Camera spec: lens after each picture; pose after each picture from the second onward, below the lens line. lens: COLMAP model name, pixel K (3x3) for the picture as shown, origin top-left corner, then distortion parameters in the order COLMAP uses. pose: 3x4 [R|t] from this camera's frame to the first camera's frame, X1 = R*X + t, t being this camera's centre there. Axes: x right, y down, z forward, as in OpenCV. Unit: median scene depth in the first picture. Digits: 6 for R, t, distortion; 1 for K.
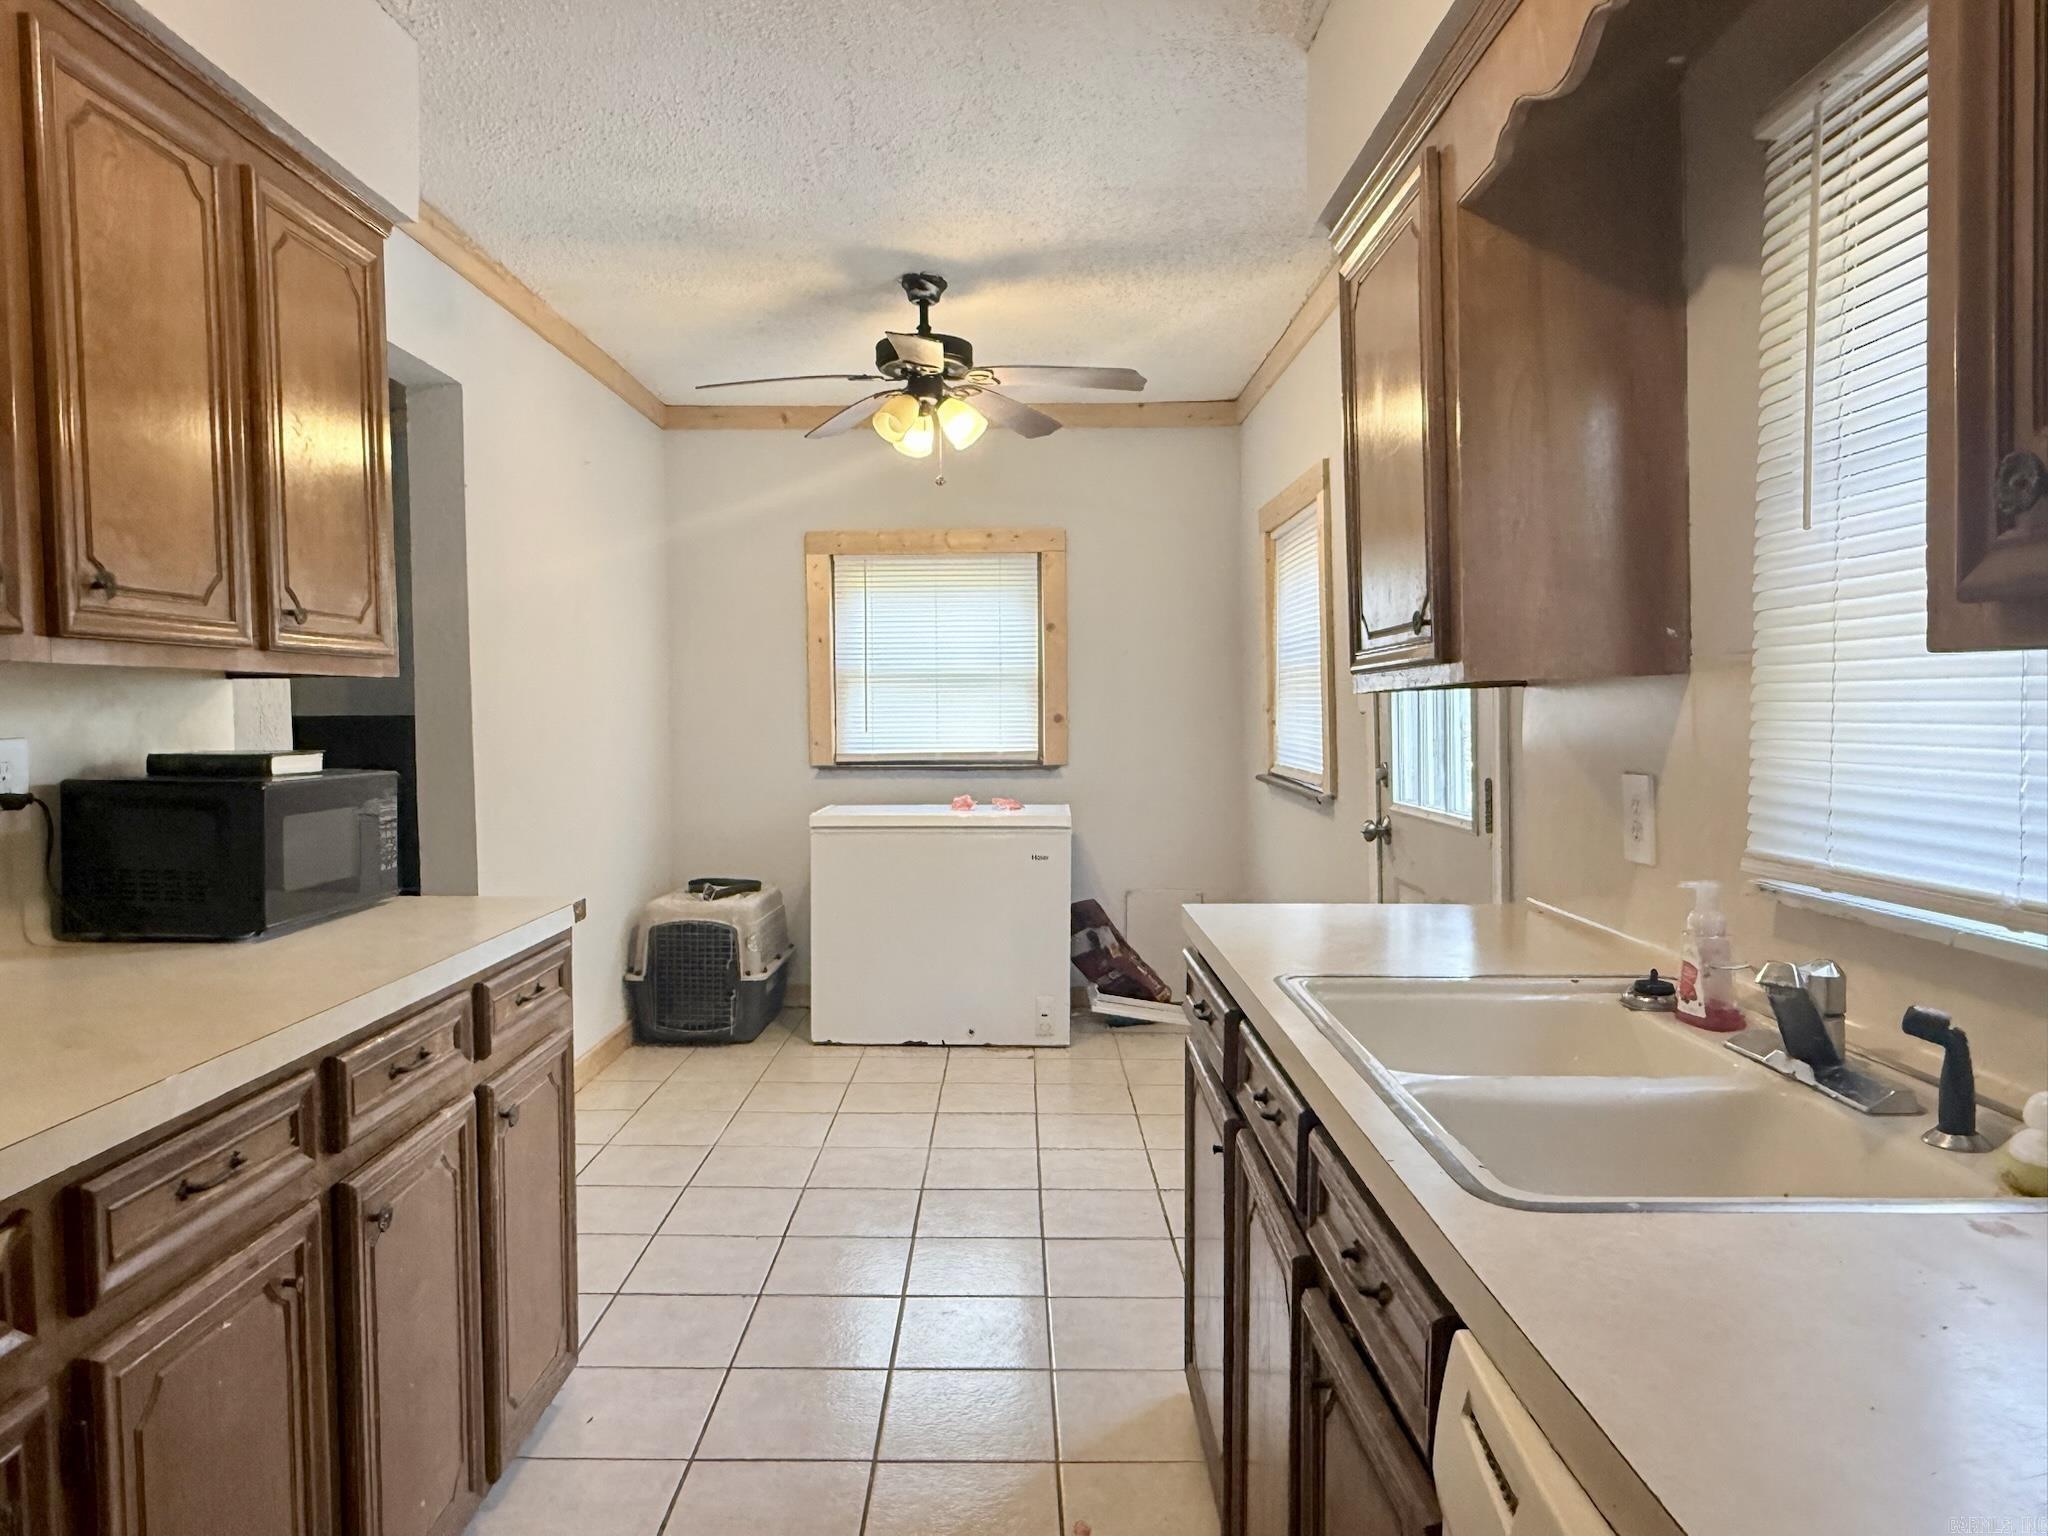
lens RADIAL K [[1319.9, 0, 1021.0], [0, 1319.9, 764.5], [0, 0, 1]] dist [-0.002335, 0.001956]
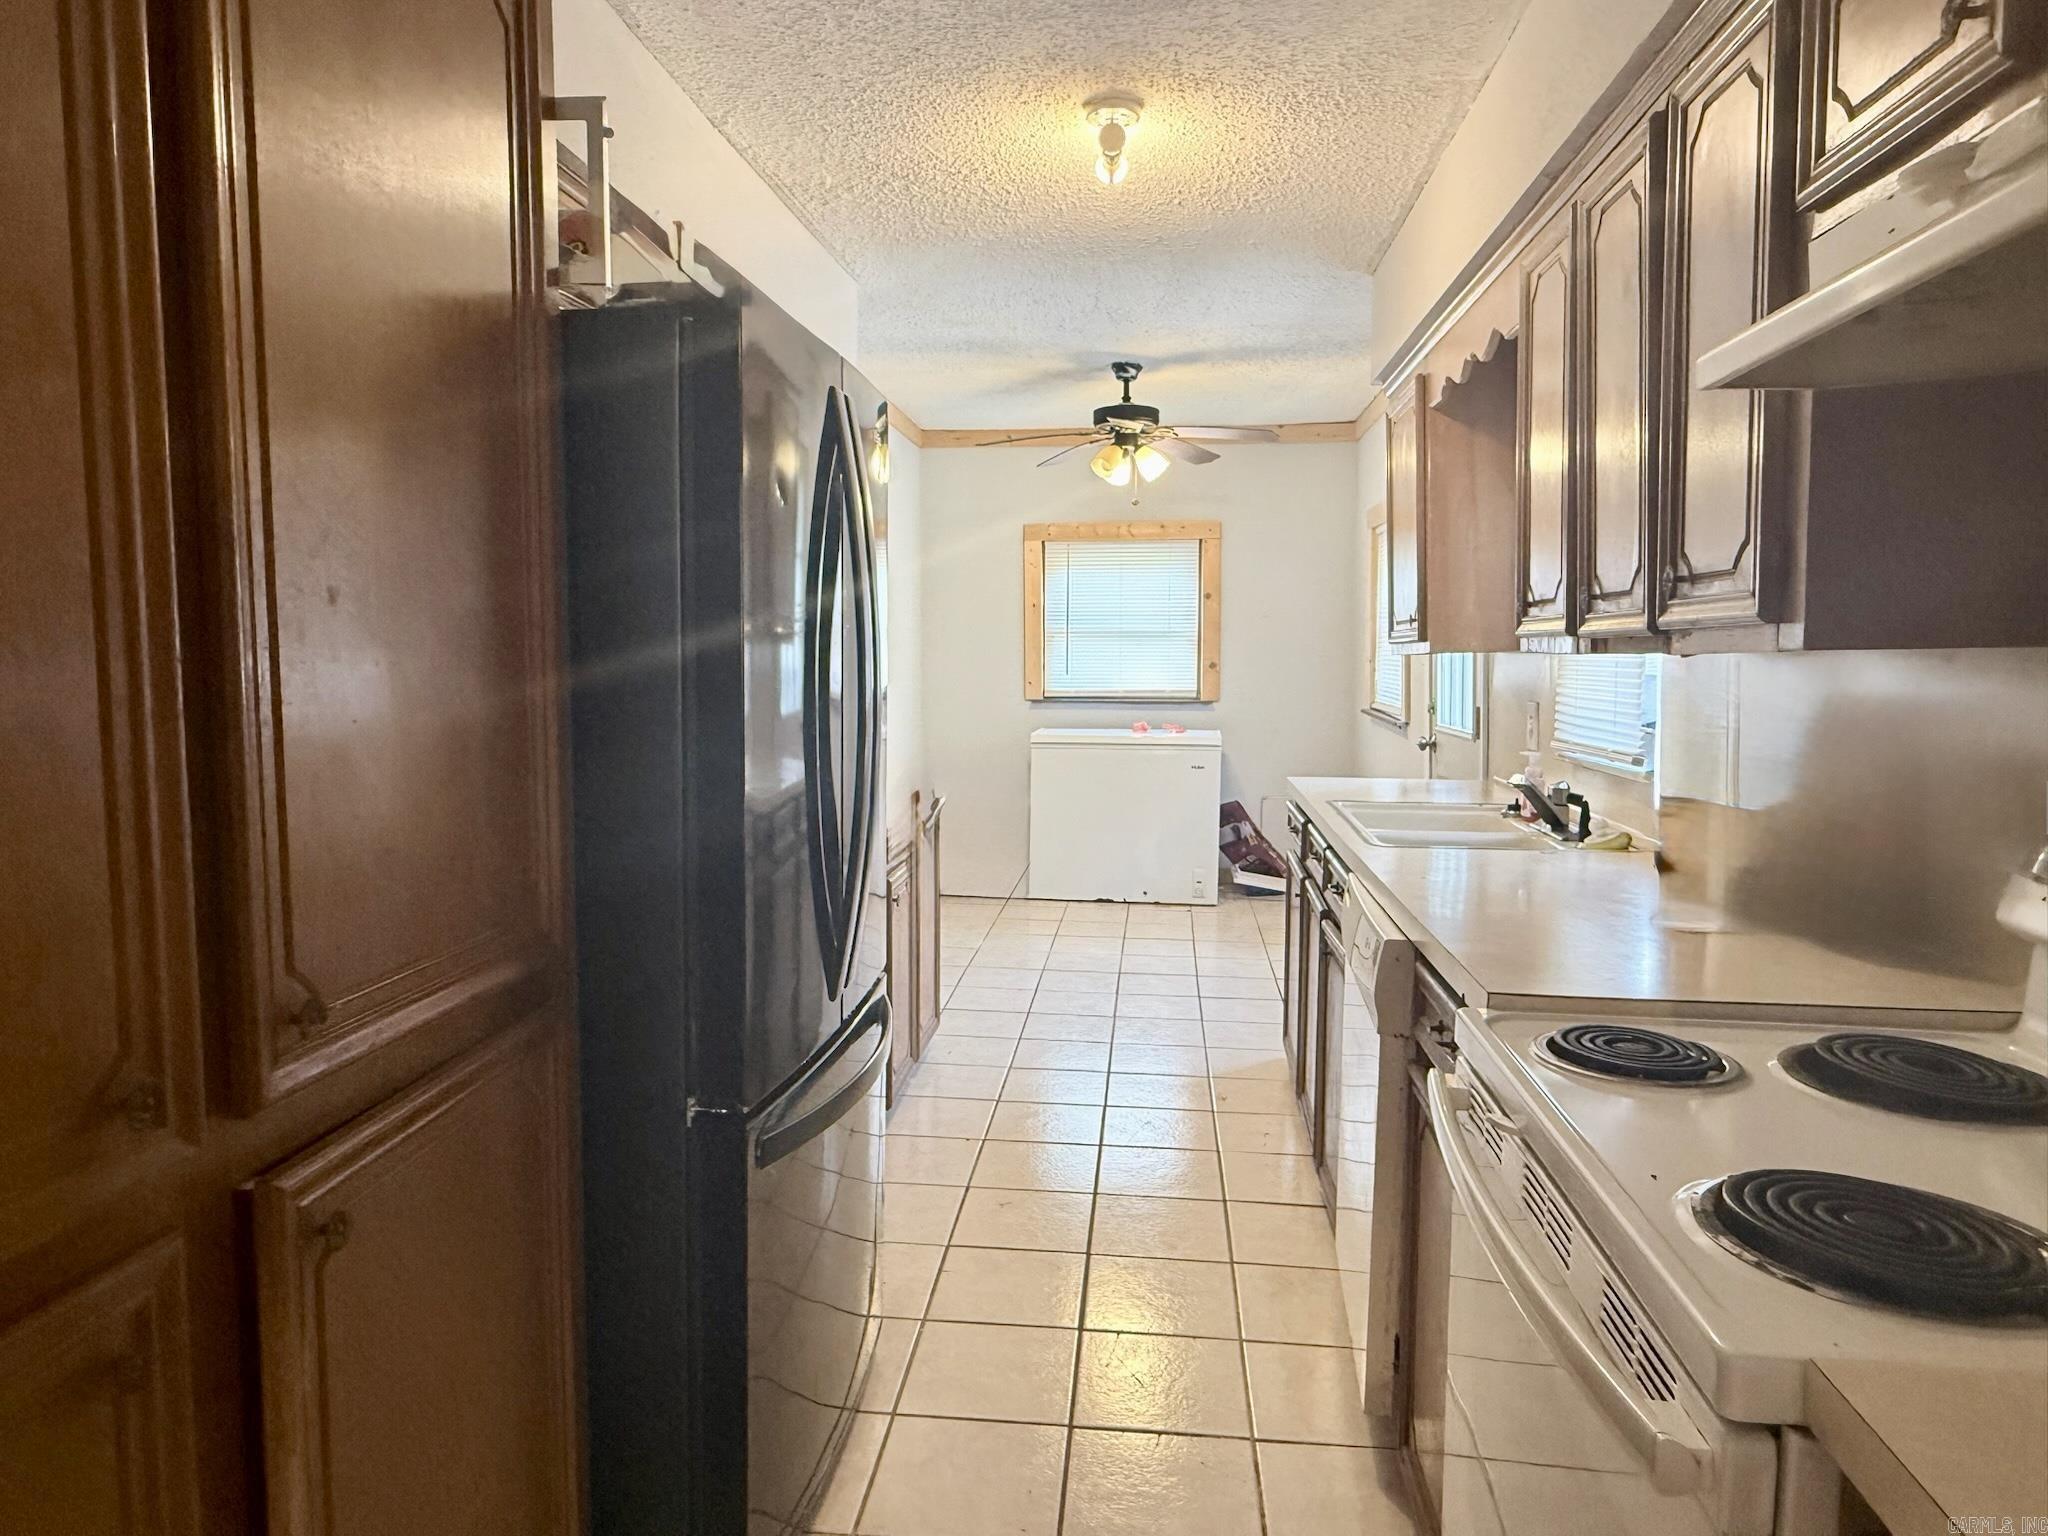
lens RADIAL K [[1319.9, 0, 1023.1], [0, 1319.9, 756.8], [0, 0, 1]] dist [-0.002335, 0.001956]
pose [[0.993953, 0.016290, -0.108592, -0.021128], [-0.012182, 0.999189, 0.038386, 0.010885], [0.109130, -0.036831, 0.993345, -0.460781]]
